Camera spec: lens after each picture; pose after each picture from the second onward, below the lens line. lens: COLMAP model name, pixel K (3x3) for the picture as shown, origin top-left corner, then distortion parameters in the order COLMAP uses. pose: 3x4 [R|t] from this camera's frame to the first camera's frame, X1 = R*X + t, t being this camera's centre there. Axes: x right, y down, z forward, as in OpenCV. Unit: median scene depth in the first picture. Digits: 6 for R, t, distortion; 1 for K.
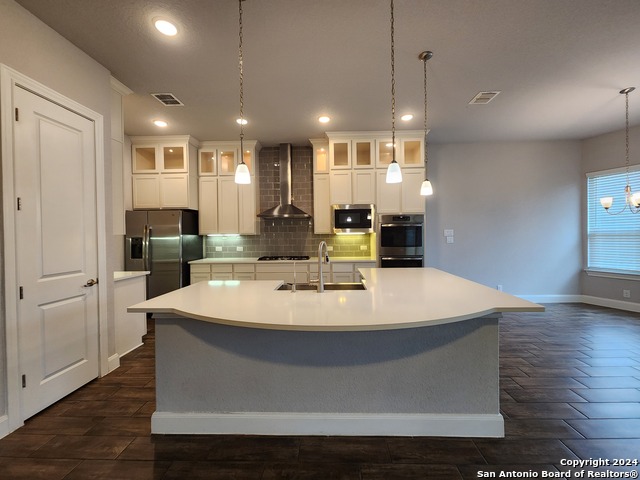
lens RADIAL K [[260.5, 0, 325.7], [0, 260.5, 236.4], [0, 0, 1]] dist [0.001159, -0.001091]
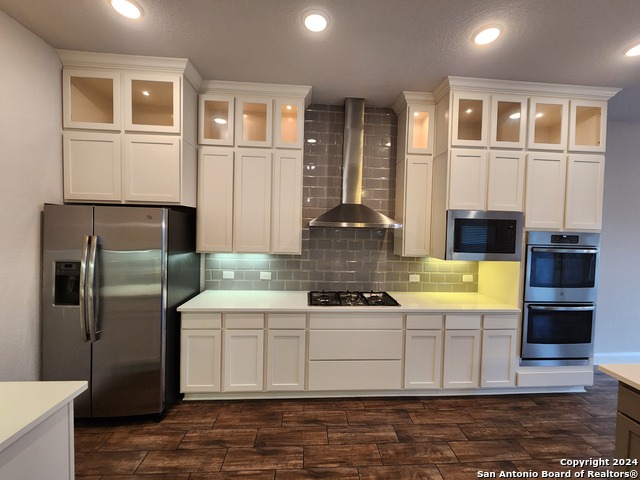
lens RADIAL K [[260.5, 0, 325.7], [0, 260.5, 236.4], [0, 0, 1]] dist [0.001159, -0.001091]
pose [[0.994980, 0.034115, 0.094080, -0.290342], [-0.036093, 0.999160, 0.019401, -0.065231], [-0.093339, -0.022700, 0.995376, 0.463876]]
